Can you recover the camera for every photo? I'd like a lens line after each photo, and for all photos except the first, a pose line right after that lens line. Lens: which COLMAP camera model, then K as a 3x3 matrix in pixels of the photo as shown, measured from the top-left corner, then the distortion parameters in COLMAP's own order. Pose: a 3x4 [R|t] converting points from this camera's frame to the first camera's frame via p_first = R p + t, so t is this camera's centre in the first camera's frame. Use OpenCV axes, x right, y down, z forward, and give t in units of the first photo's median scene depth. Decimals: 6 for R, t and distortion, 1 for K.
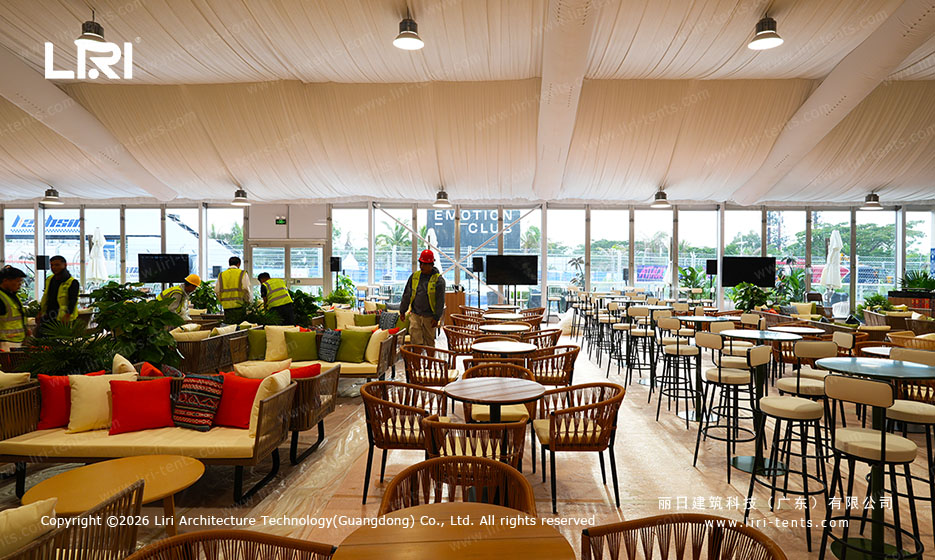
lens RADIAL K [[598.1, 0, 467.5], [0, 598.1, 280.0], [0, 0, 1]] dist [0.001297, -0.000005]
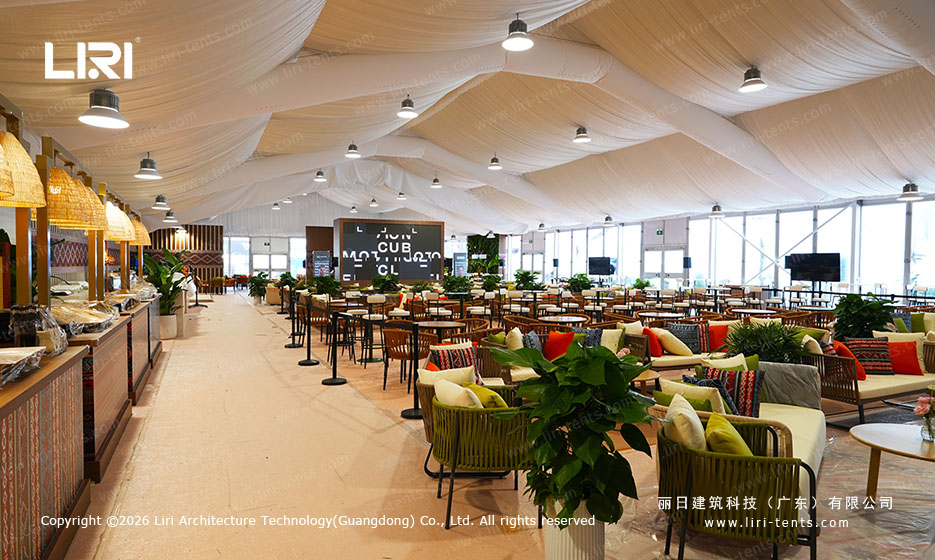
lens RADIAL K [[598.1, 0, 467.5], [0, 598.1, 280.0], [0, 0, 1]] dist [0.001297, -0.000005]
pose [[0.451695, 0.015512, -0.892037, 0.768096], [-0.015549, 0.999834, 0.009513, 0.010884], [0.892037, 0.009573, 0.451861, -0.070664]]
